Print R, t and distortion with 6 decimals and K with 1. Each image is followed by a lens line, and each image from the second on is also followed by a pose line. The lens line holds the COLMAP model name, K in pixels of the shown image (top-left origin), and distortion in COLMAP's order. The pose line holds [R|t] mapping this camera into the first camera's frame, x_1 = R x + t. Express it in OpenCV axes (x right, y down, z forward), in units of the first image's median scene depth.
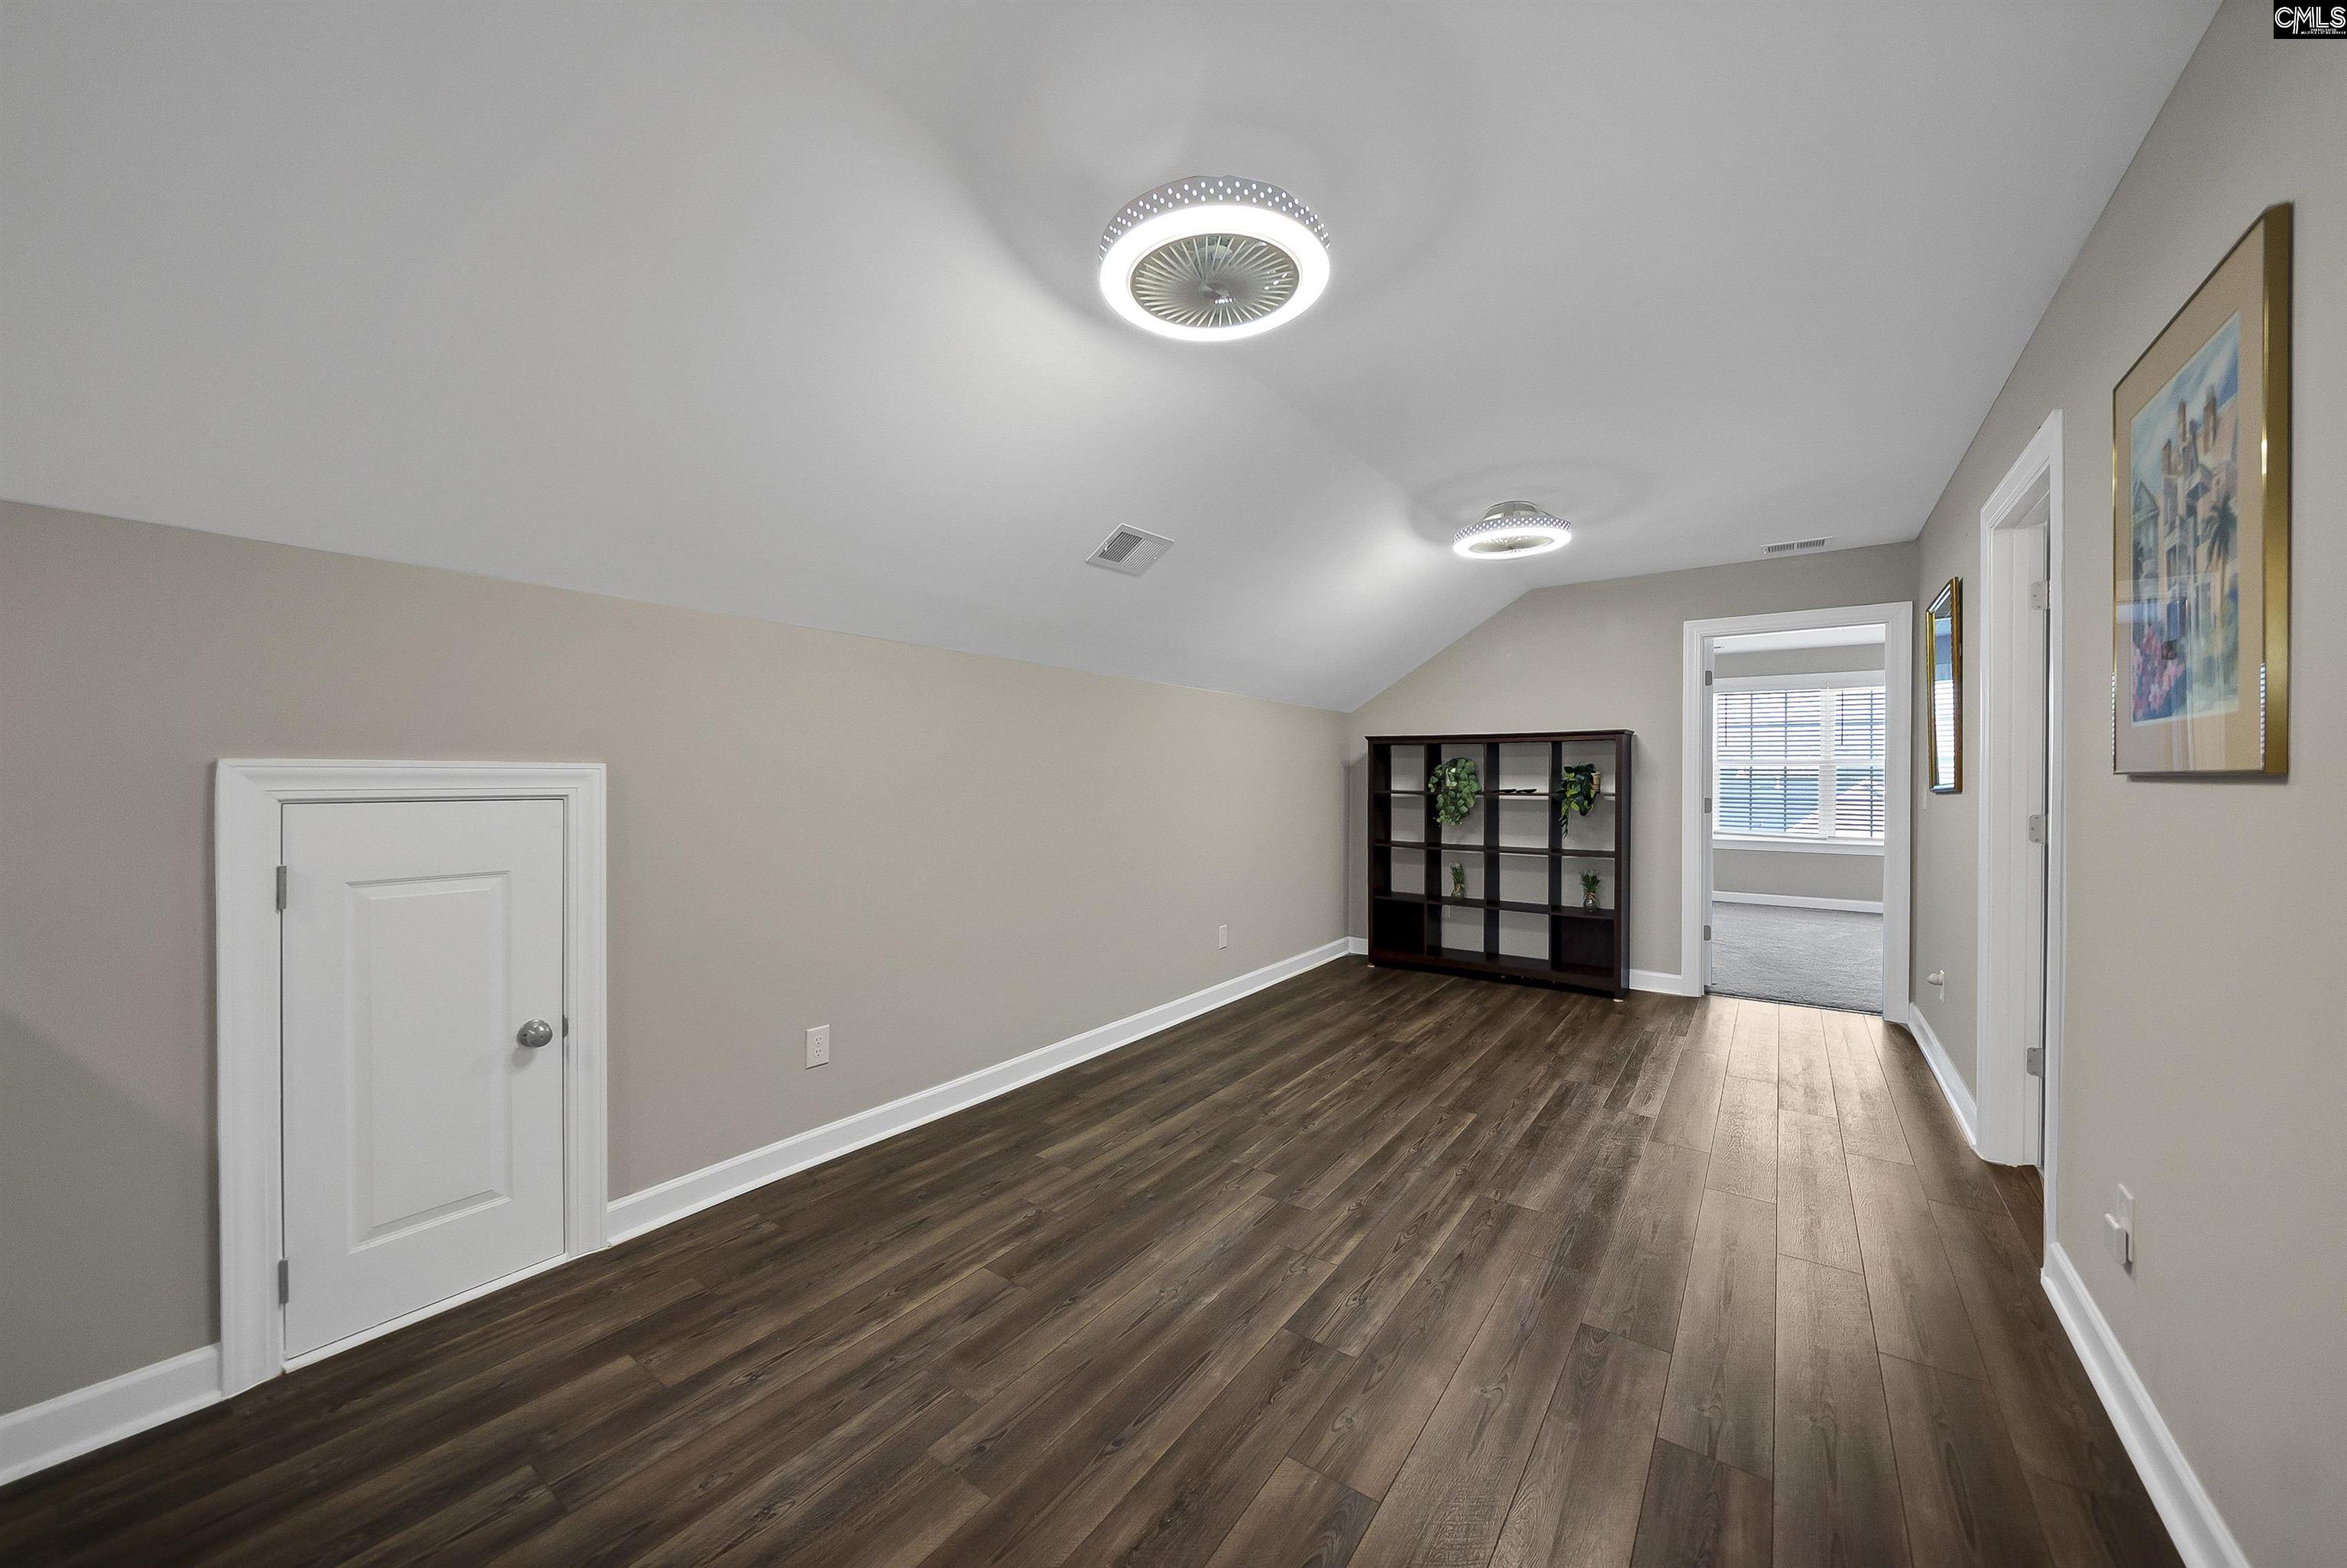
lens RADIAL K [[836.9, 0, 1173.5], [0, 836.9, 784.0], [0, 0, 1]] dist [-0.000971, -0.000060]
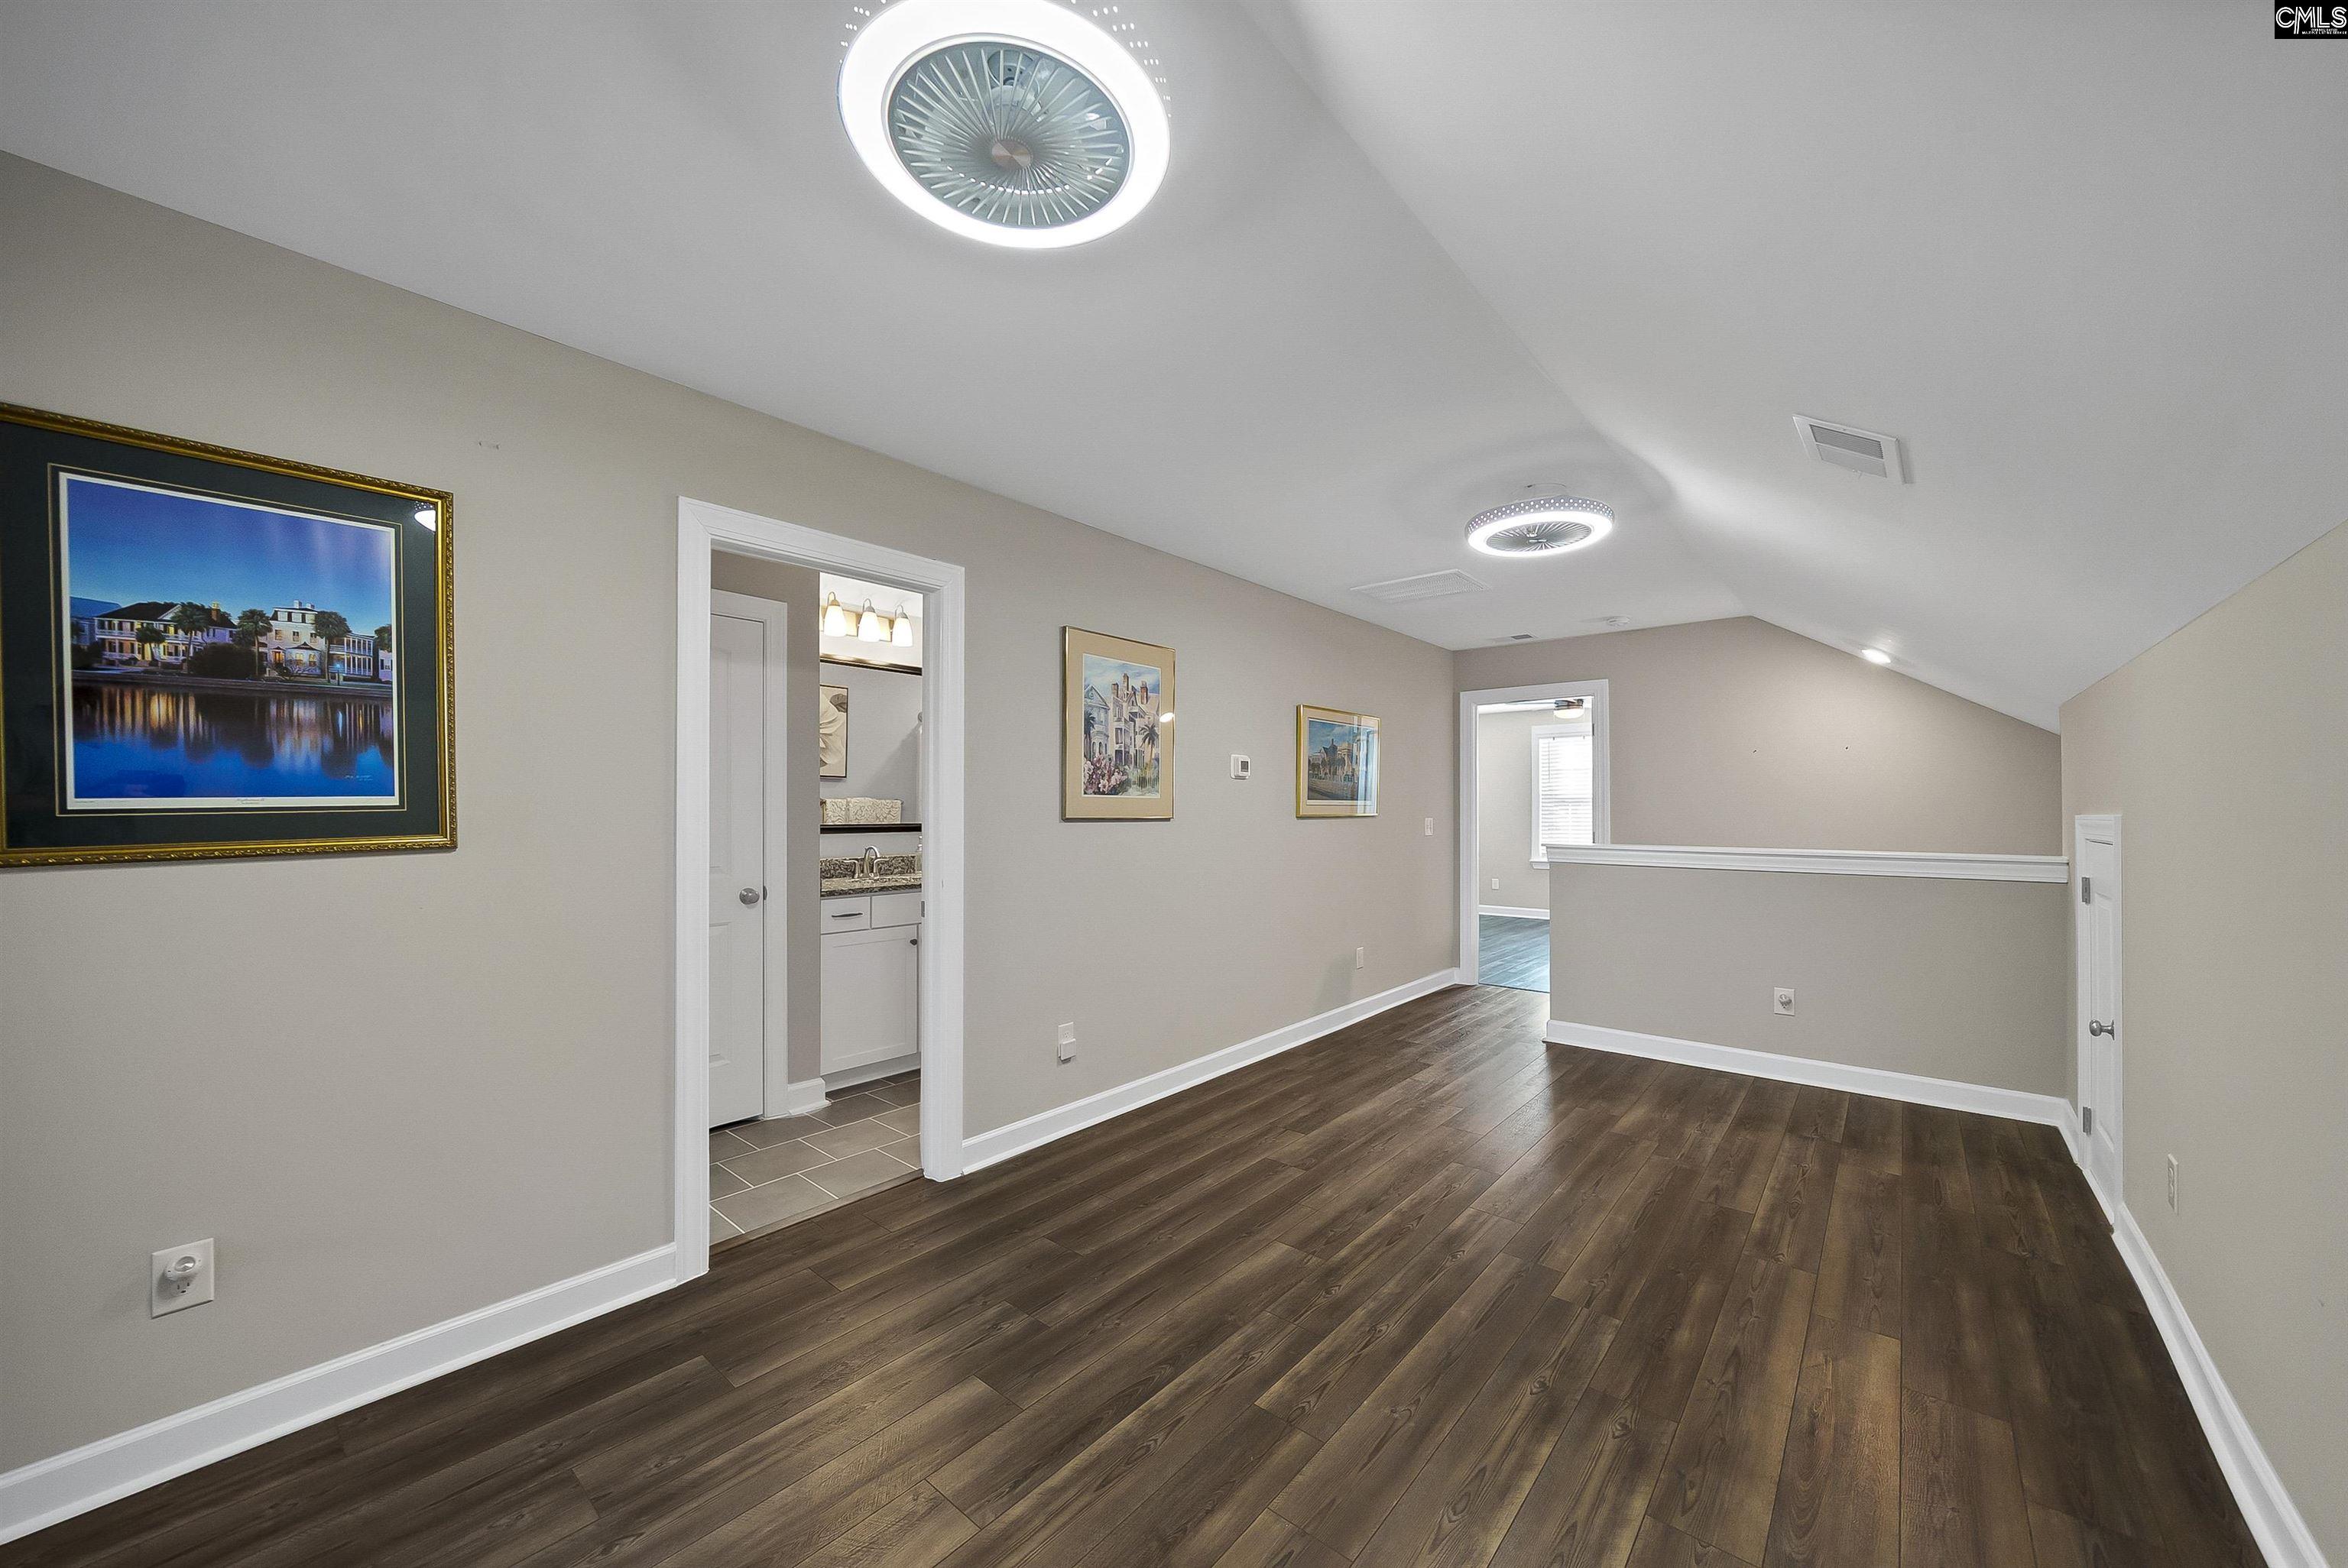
lens RADIAL K [[837.3, 0, 1174.0], [0, 837.3, 784.0], [0, 0, 1]] dist [-0.000971, -0.000060]
pose [[-0.995970, -0.005409, 0.089523, 0.462607], [-0.006969, 0.999829, -0.017129, -0.042390], [-0.089415, -0.017684, -0.995837, 2.011746]]
